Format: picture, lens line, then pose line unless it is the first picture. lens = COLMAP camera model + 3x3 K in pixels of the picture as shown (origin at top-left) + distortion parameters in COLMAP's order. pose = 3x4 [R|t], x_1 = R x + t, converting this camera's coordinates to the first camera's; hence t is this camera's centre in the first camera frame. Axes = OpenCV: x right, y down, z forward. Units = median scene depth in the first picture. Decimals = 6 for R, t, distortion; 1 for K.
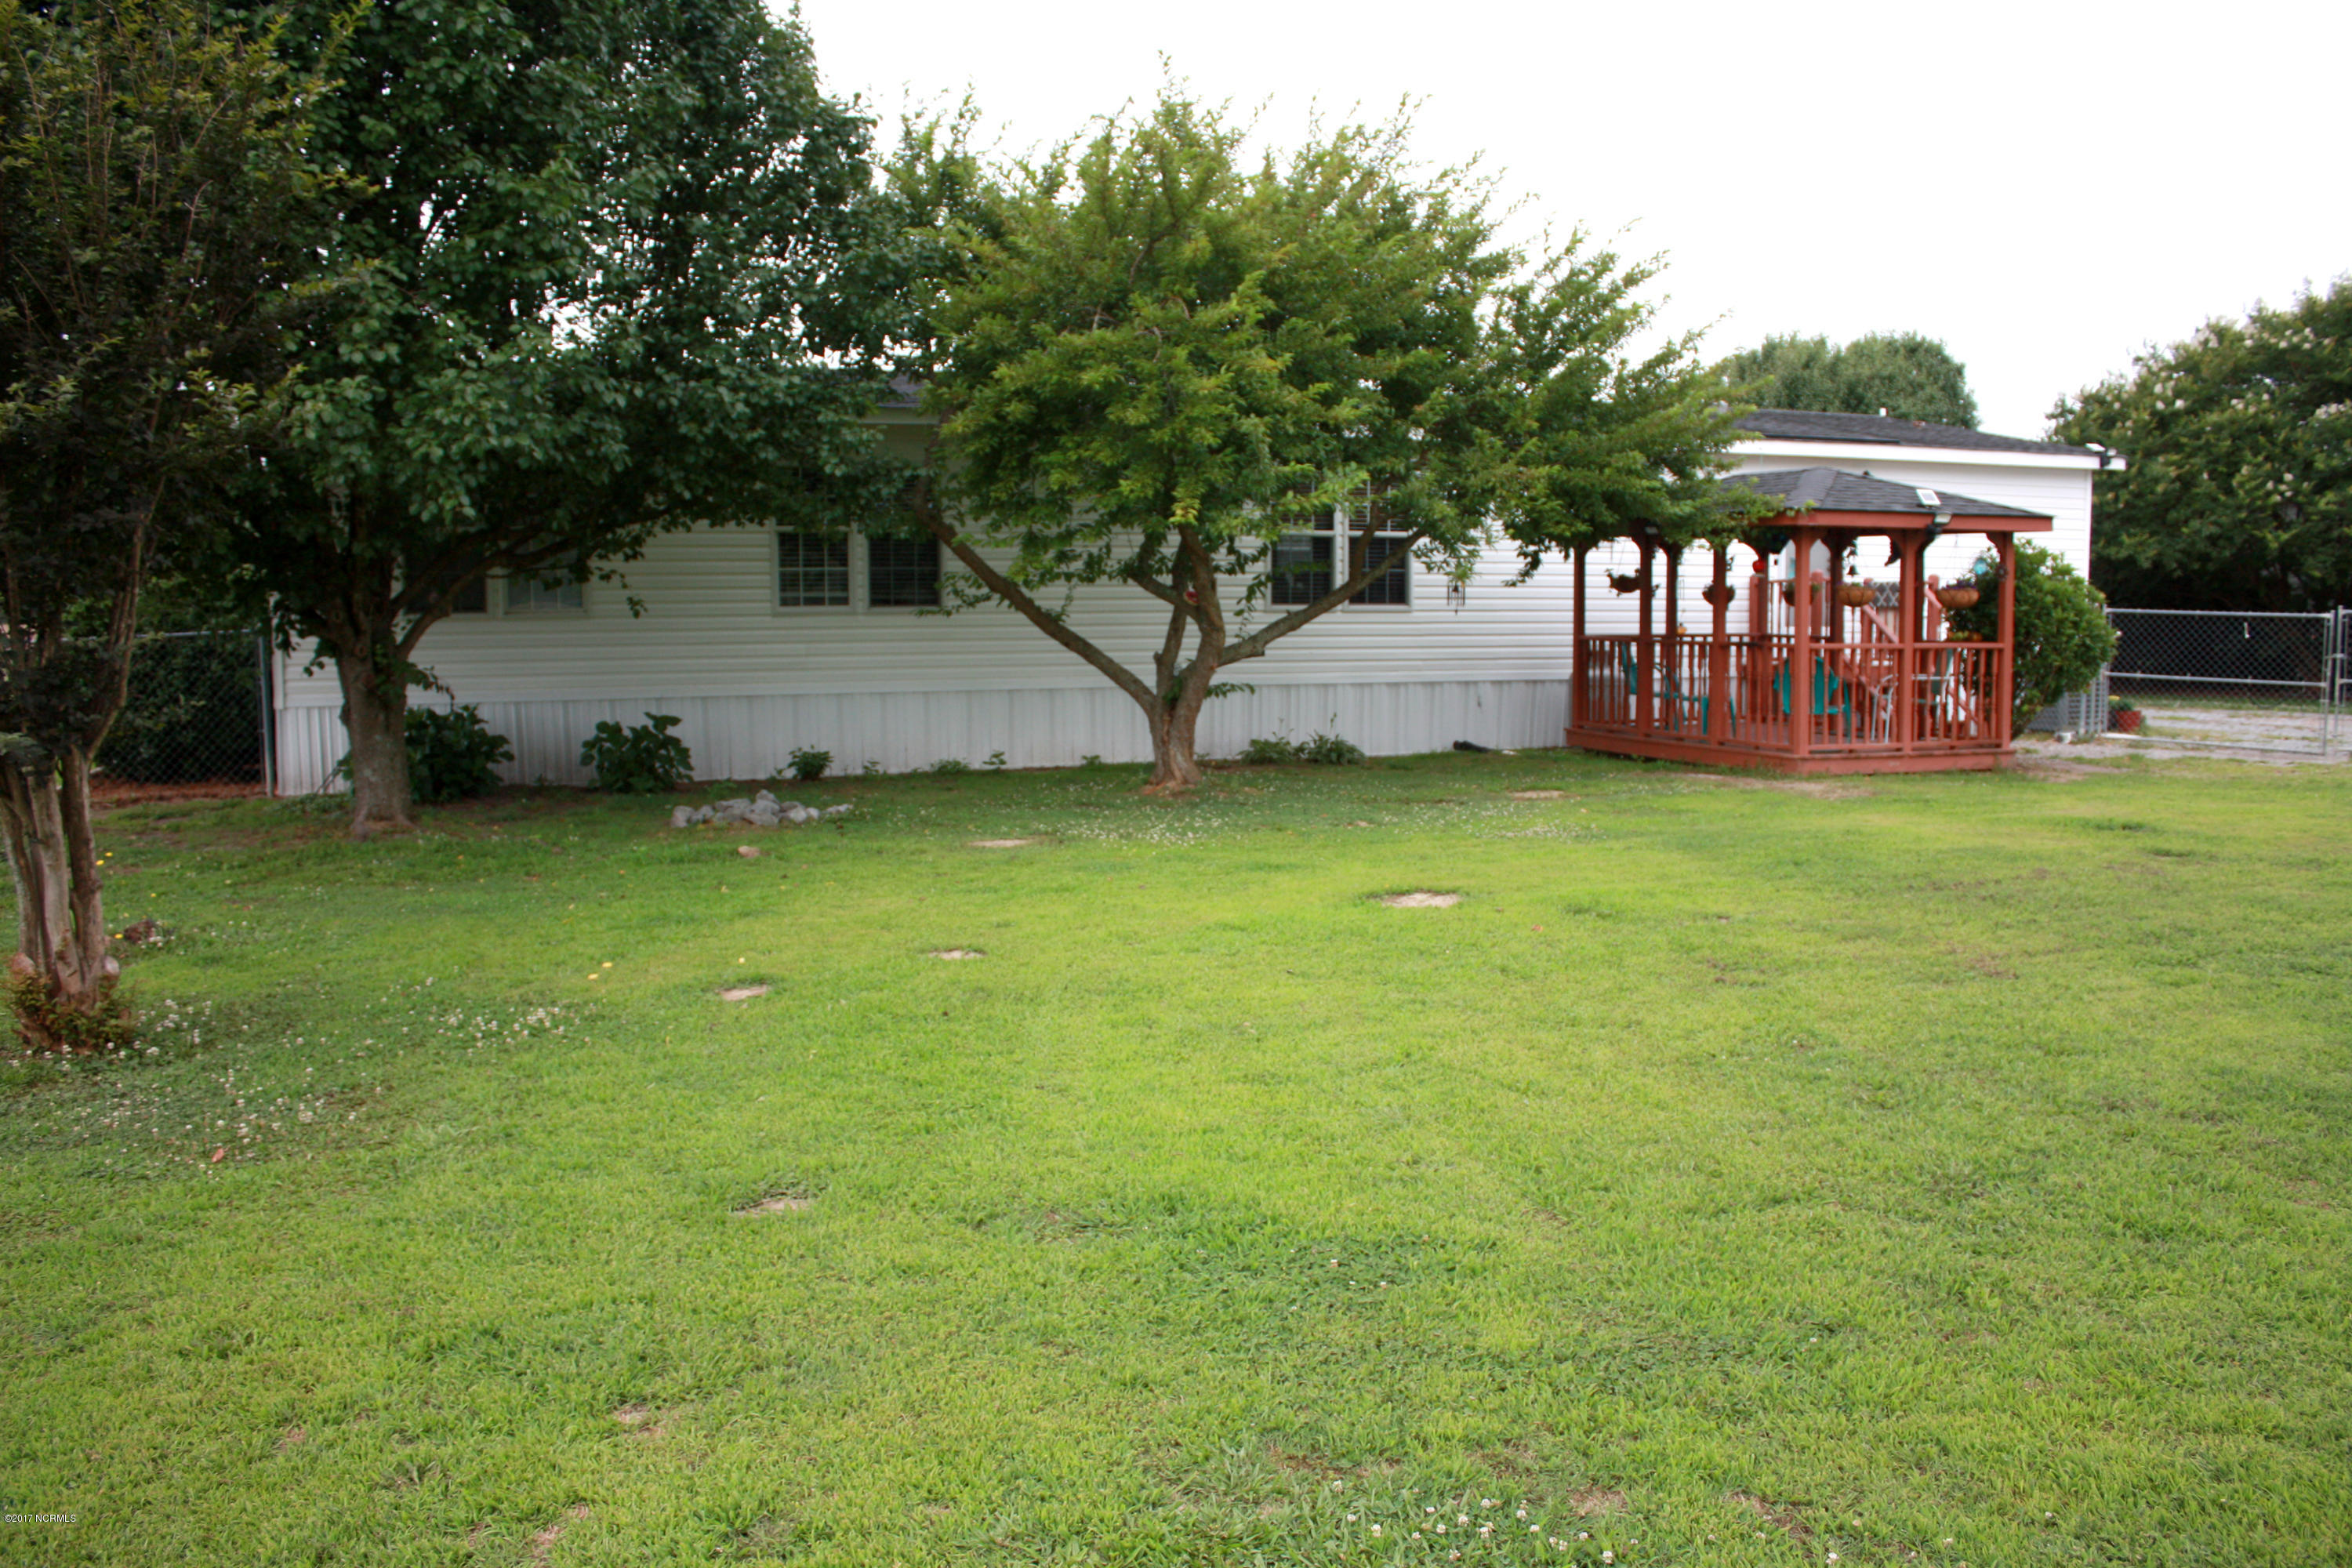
lens RADIAL K [[1968.4, 0, 1176.0], [0, 1968.4, 784.0], [0, 0, 1]] dist [-0.164055, 0.150367]
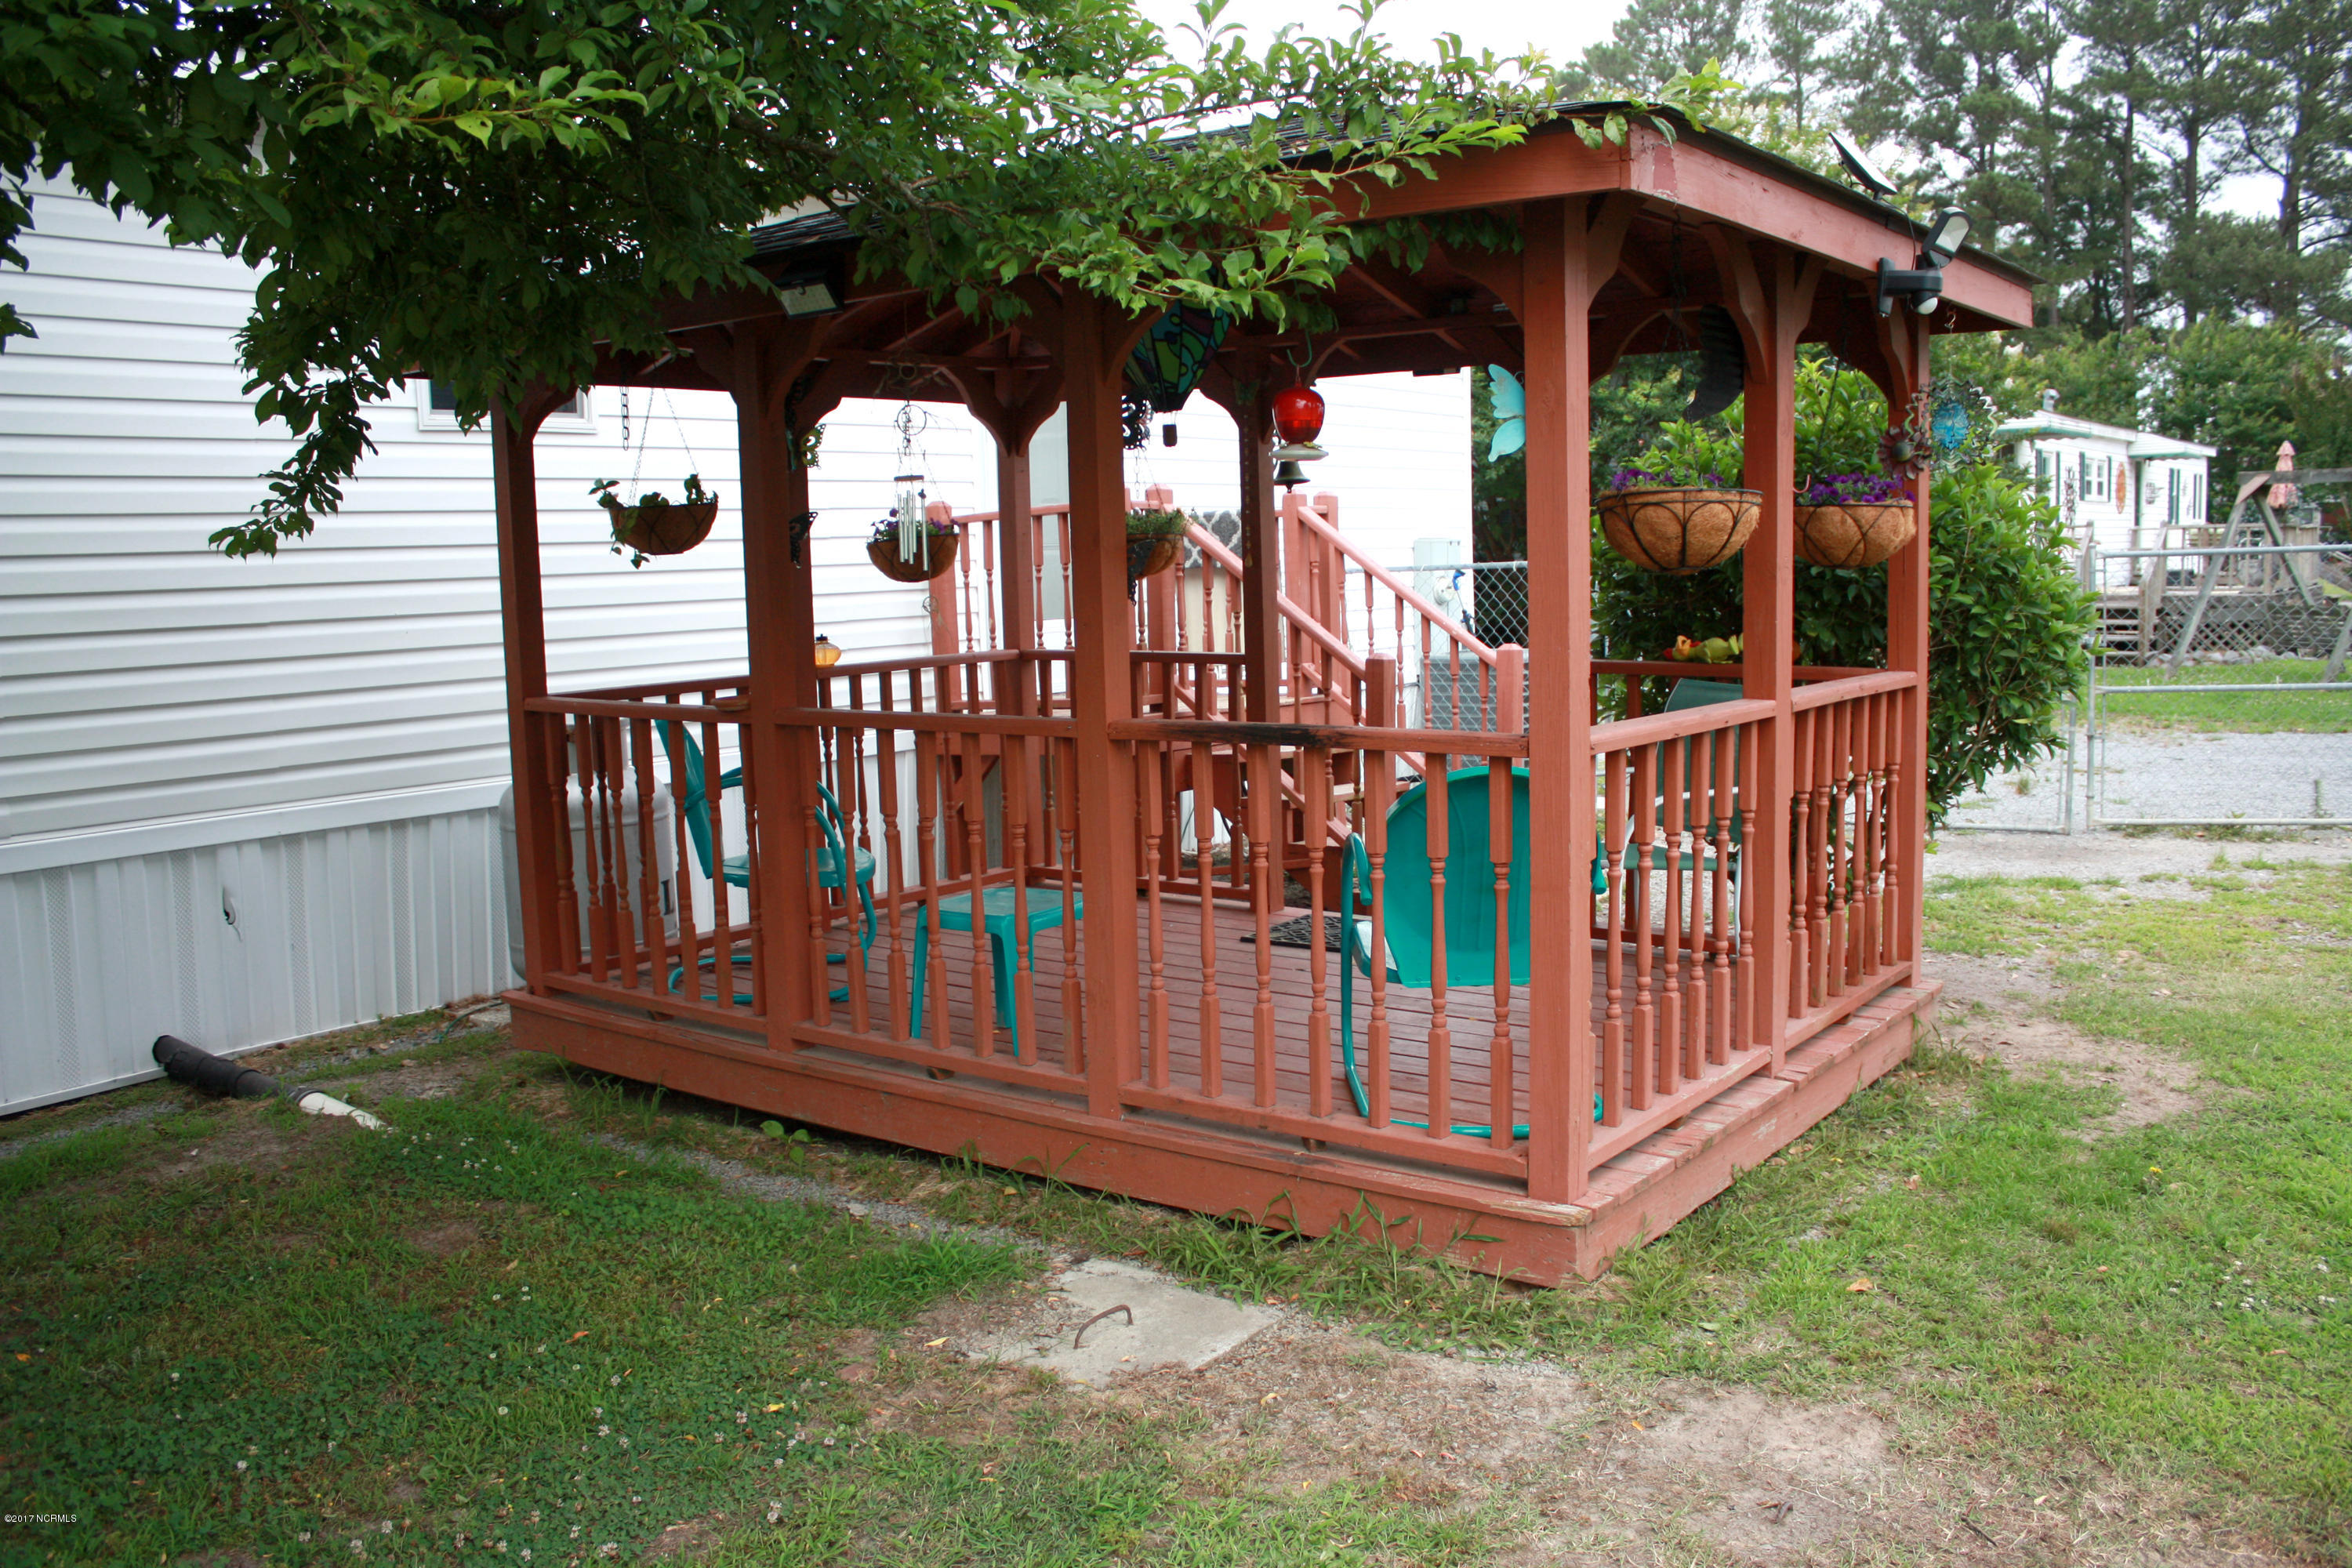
lens RADIAL K [[1968.4, 0, 1176.0], [0, 1968.4, 784.0], [0, 0, 1]] dist [-0.164055, 0.150367]
pose [[0.859198, -0.079495, 0.505431, 0.138104], [0.072187, 0.996809, 0.034069, -0.064807], [-0.506526, 0.007214, 0.862194, 0.681589]]
